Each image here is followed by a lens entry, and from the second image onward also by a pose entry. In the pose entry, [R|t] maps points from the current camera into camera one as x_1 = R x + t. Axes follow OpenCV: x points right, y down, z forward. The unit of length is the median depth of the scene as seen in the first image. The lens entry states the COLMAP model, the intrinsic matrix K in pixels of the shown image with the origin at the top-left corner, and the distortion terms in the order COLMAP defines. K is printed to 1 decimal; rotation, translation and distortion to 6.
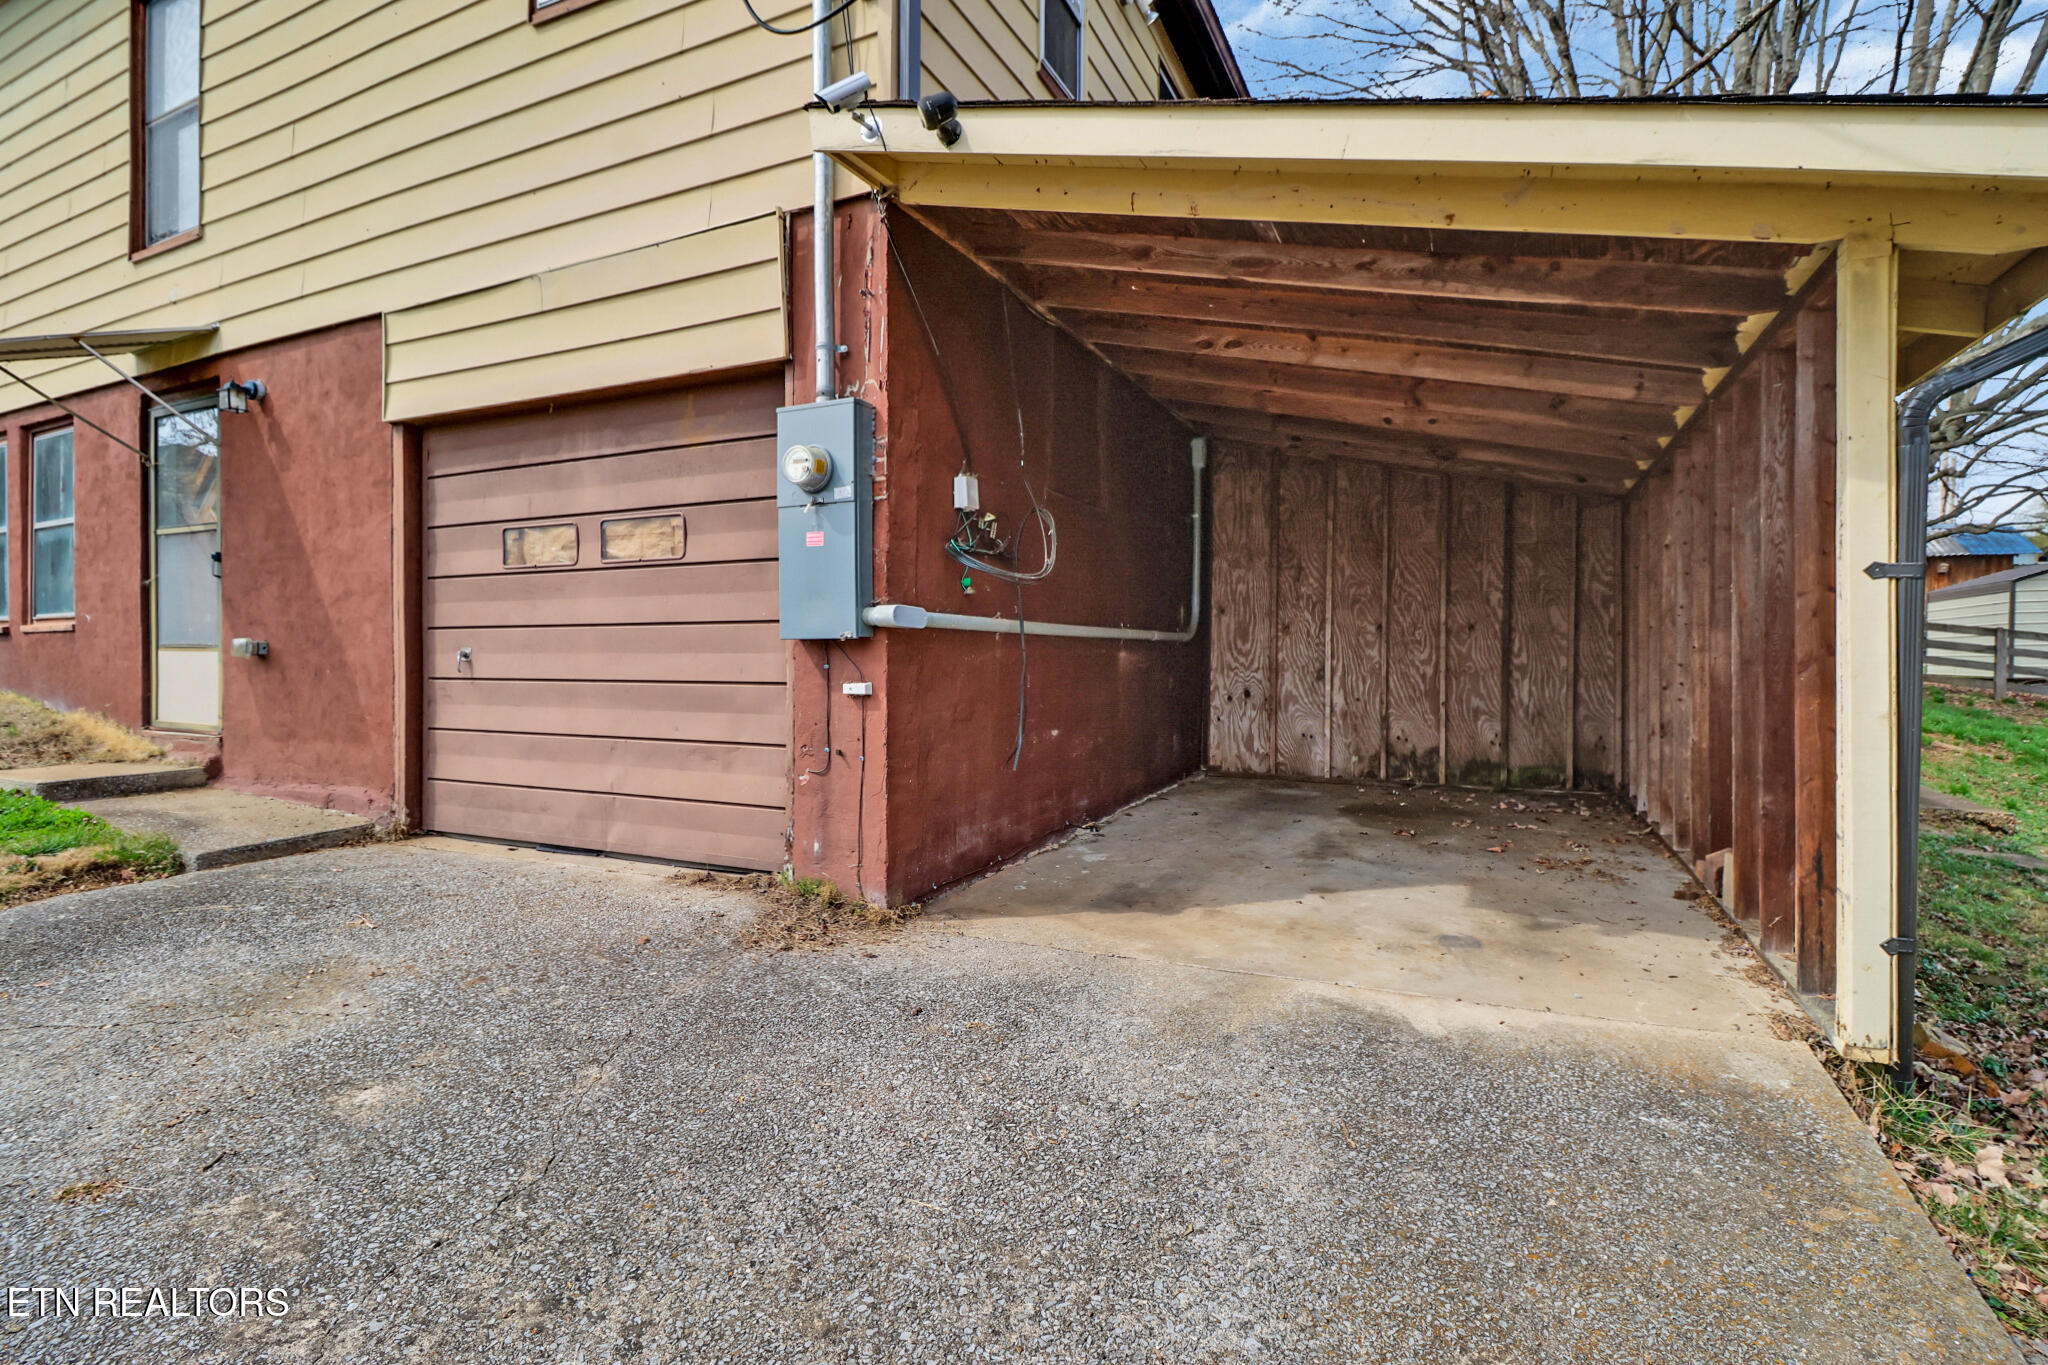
lens RADIAL K [[972.9, 0, 1013.7], [0, 972.9, 677.7], [0, 0, 1]] dist [-0.009632, -0.006111]
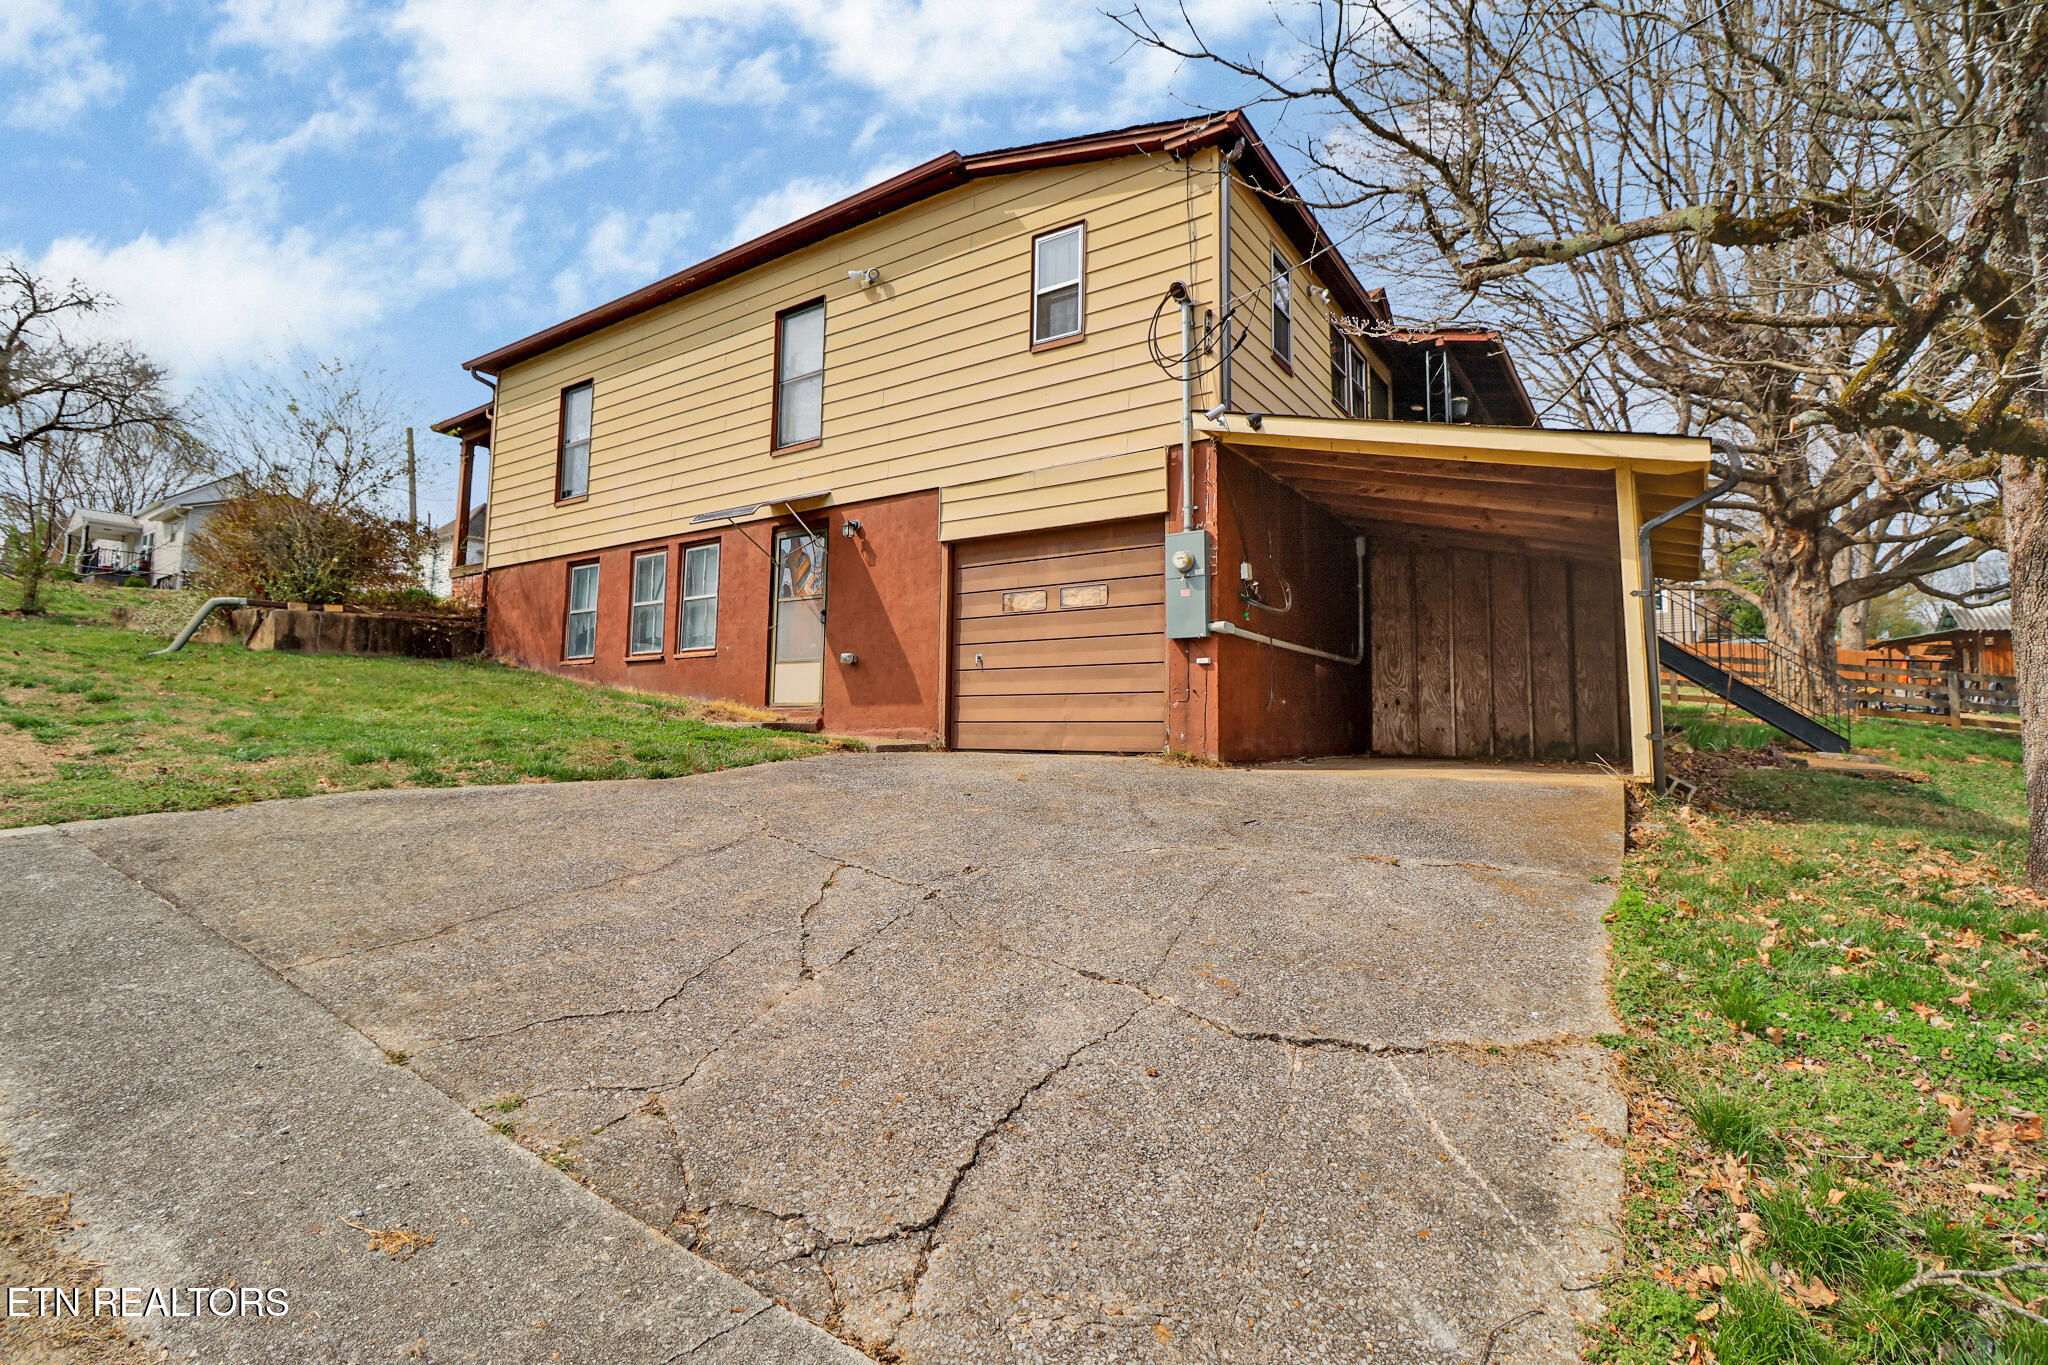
lens RADIAL K [[972.9, 0, 1033.0], [0, 972.9, 664.9], [0, 0, 1]] dist [-0.009632, -0.006111]
pose [[0.990881, -0.003727, -0.134687, -0.189917], [-0.009814, 0.994966, -0.099734, 0.185339], [0.134381, 0.100146, 0.985856, -0.918358]]
